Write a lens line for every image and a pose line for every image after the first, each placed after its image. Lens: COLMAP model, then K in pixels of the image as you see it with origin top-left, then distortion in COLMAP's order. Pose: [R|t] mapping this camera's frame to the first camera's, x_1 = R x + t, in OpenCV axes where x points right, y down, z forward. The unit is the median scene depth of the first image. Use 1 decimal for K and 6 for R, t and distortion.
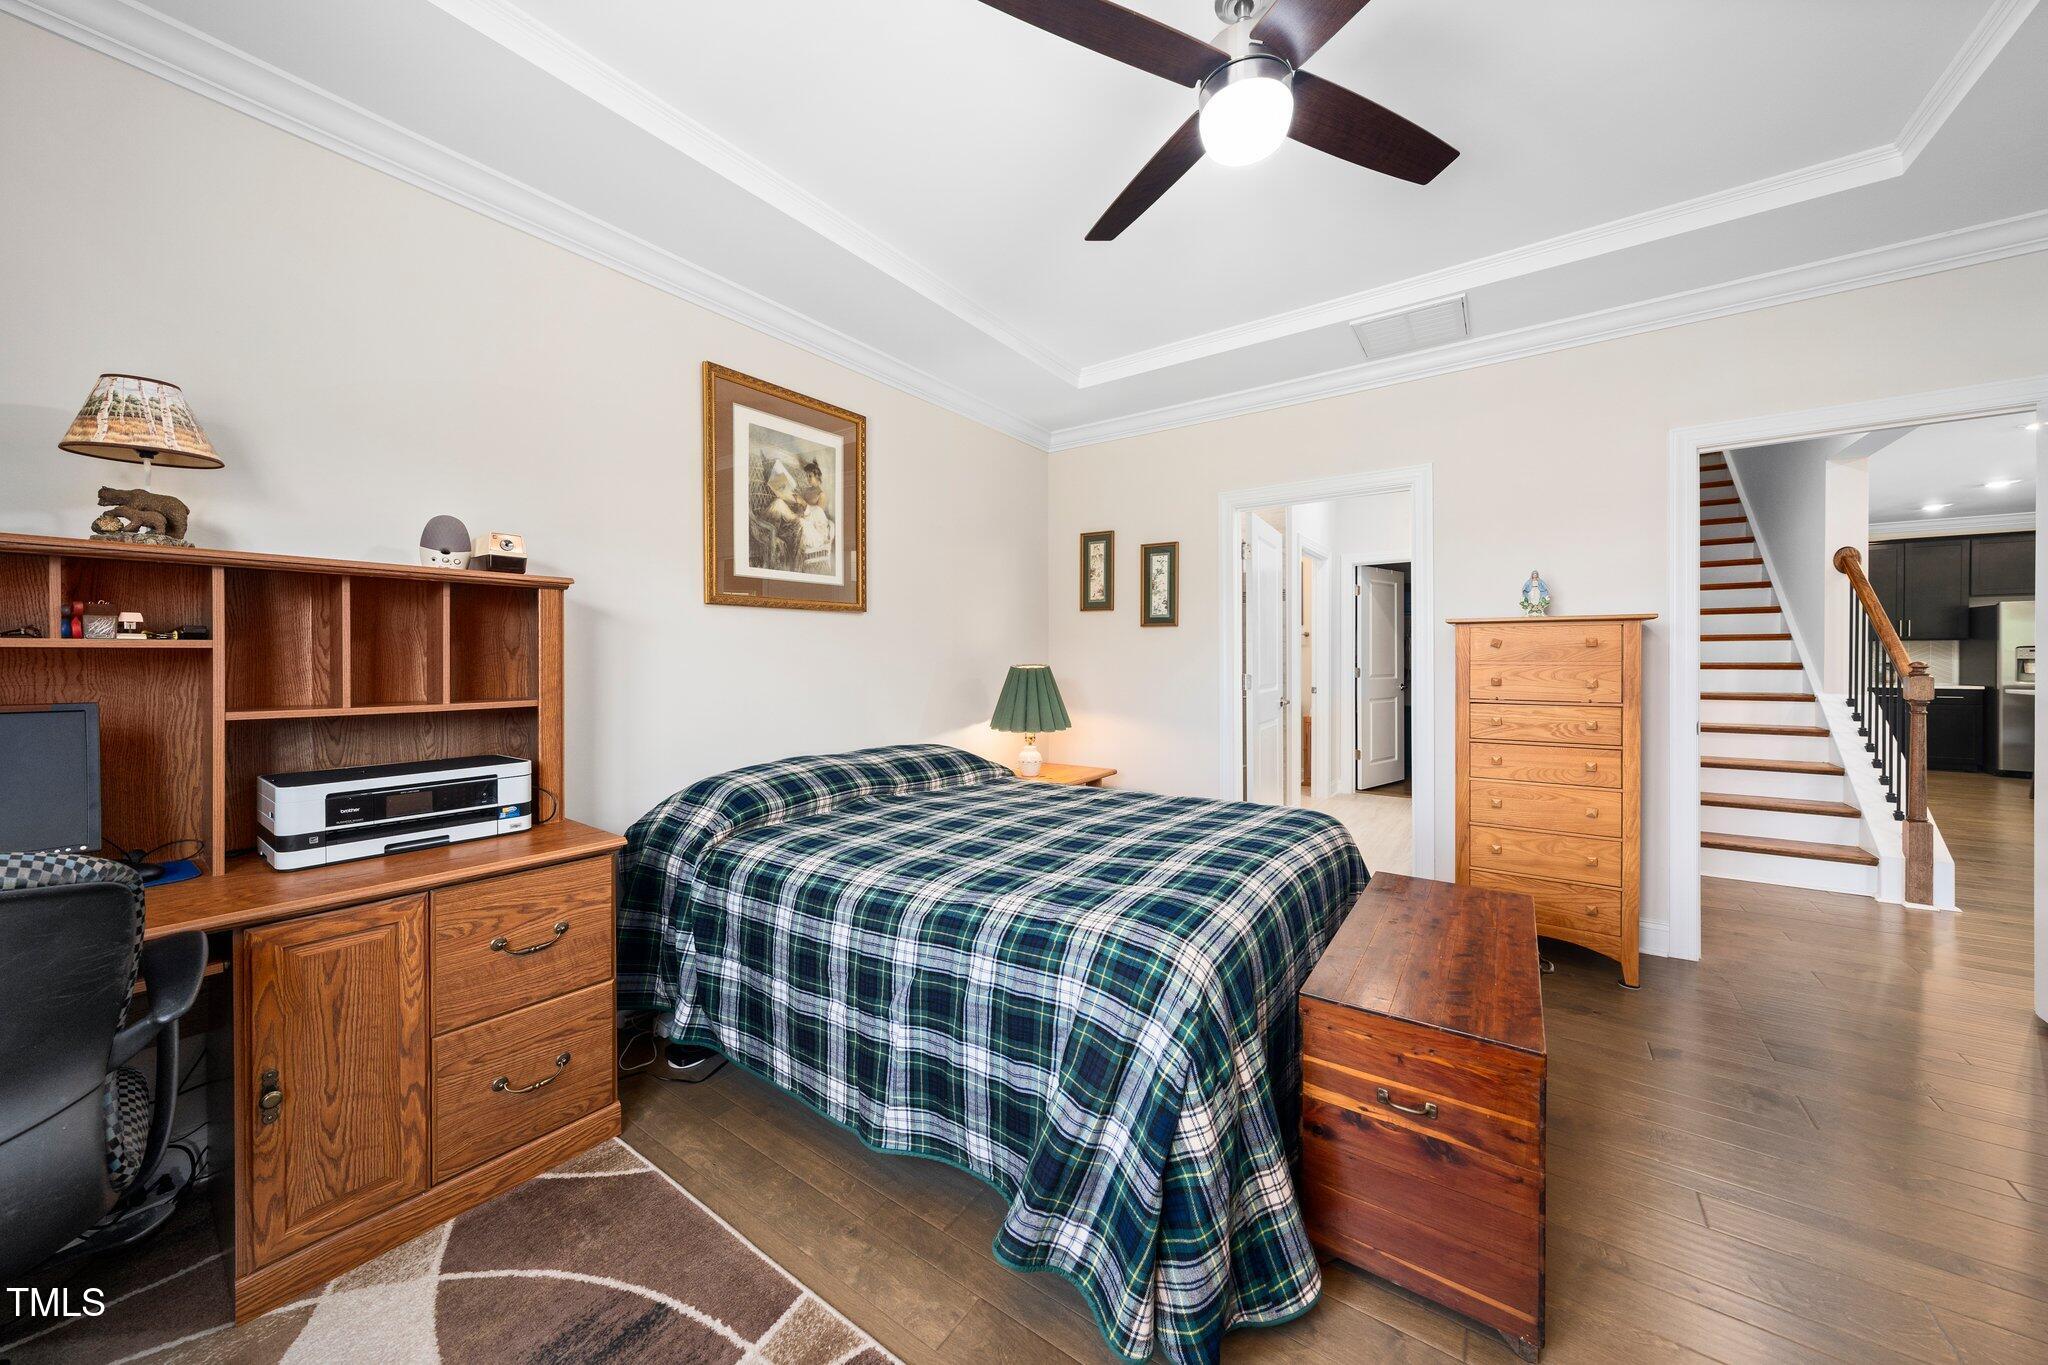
lens RADIAL K [[711.7, 0, 1030.2], [0, 711.7, 660.5], [0, 0, 1]] dist [-0.000250, -0.000007]
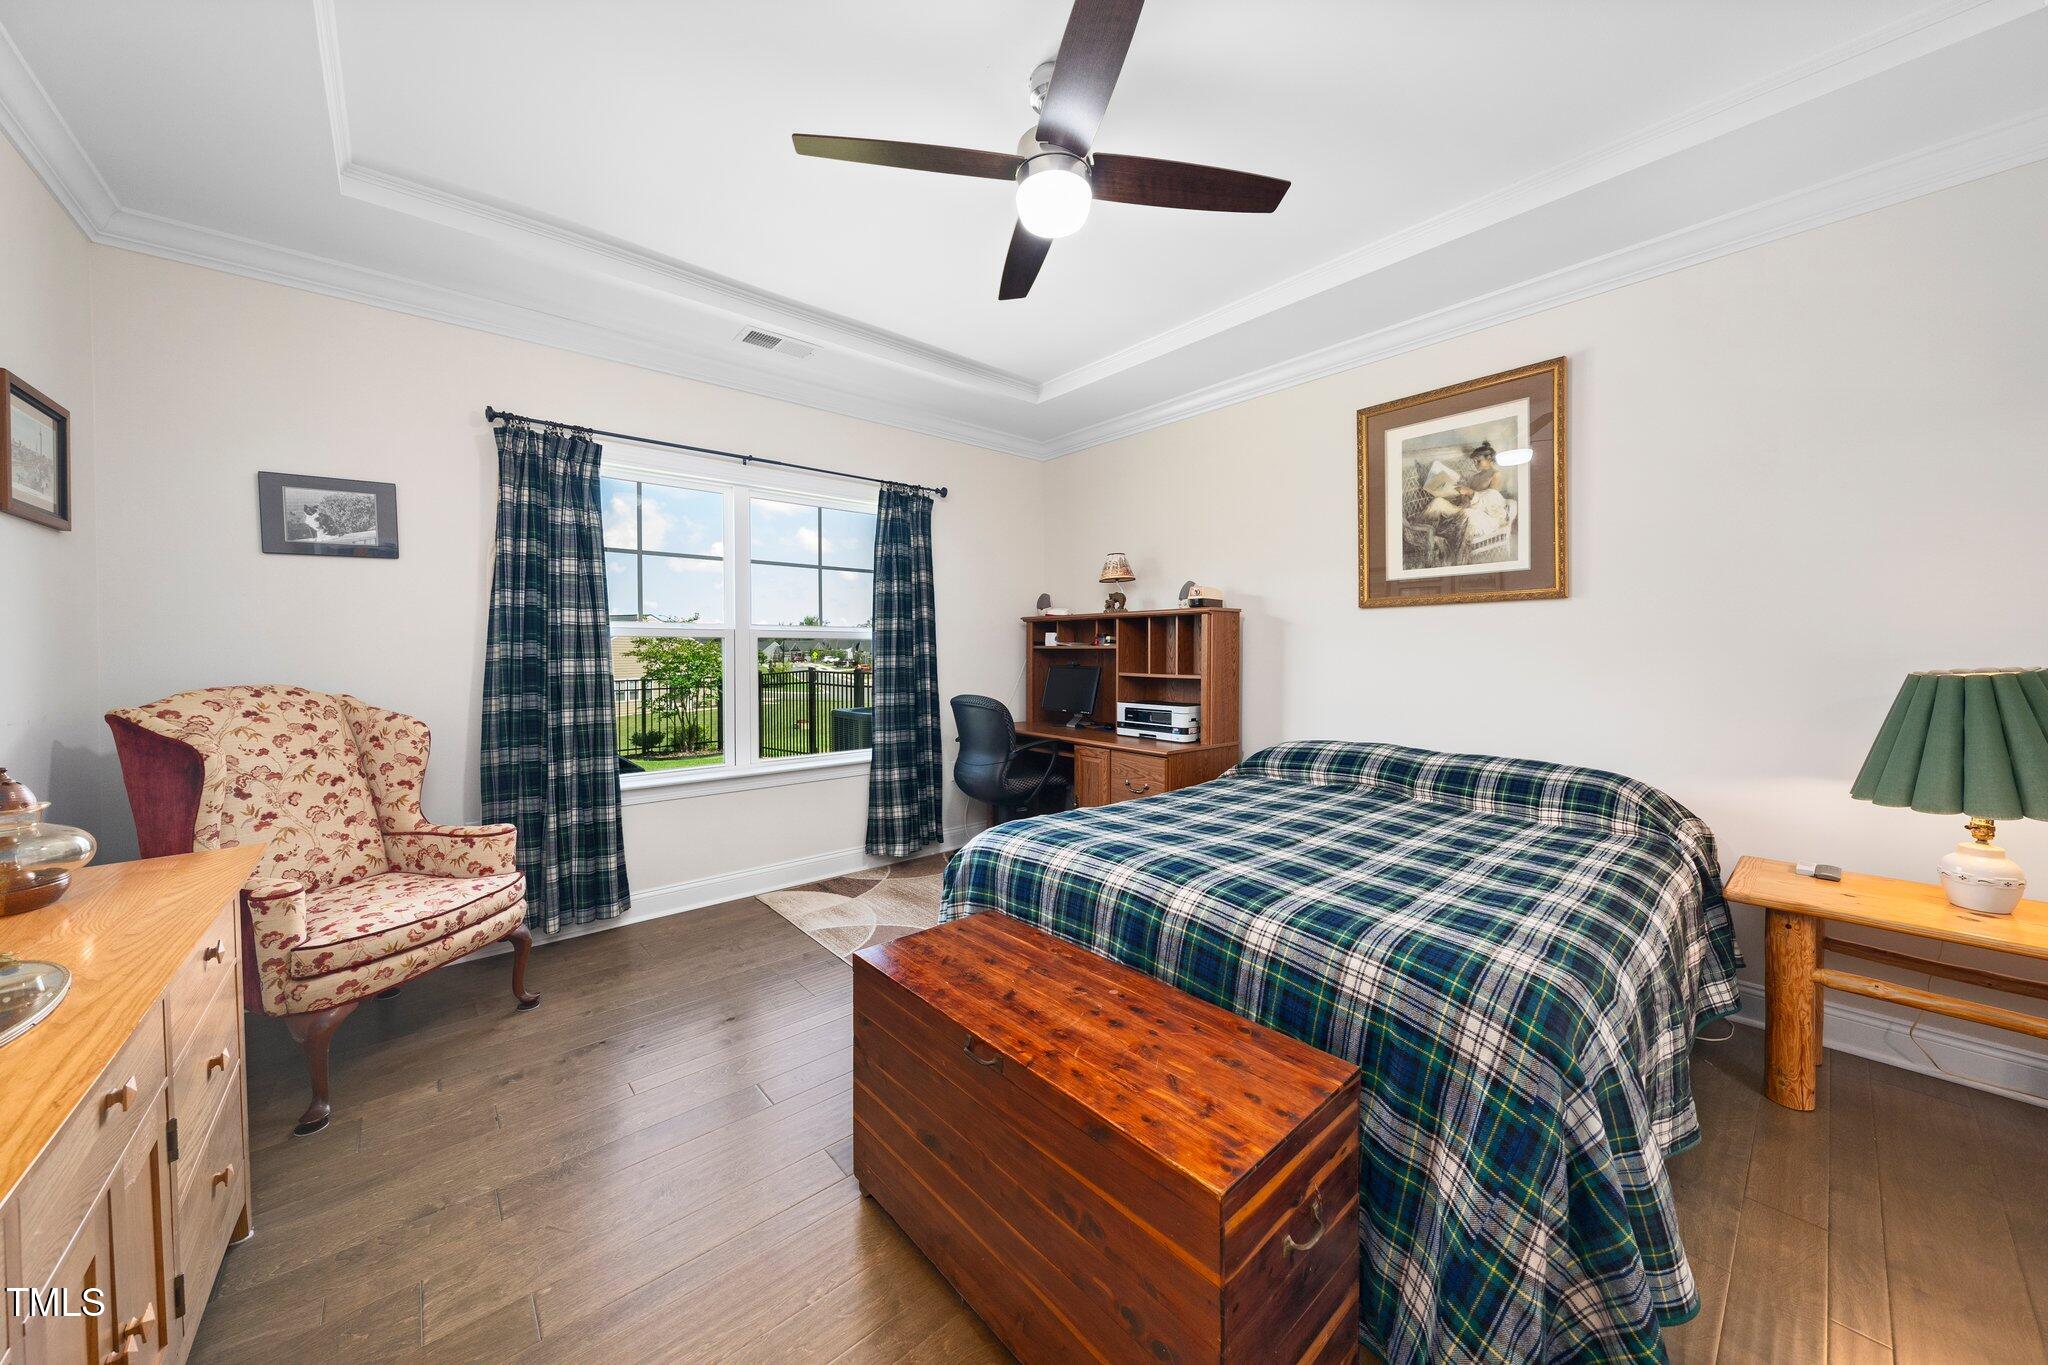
lens RADIAL K [[711.7, 0, 1030.2], [0, 711.7, 660.5], [0, 0, 1]] dist [-0.000250, -0.000007]
pose [[-0.237273, 0.017698, -0.971282, 0.813953], [-0.000420, 0.999832, 0.018321, -0.010751], [0.971443, 0.004755, -0.237225, 0.689798]]
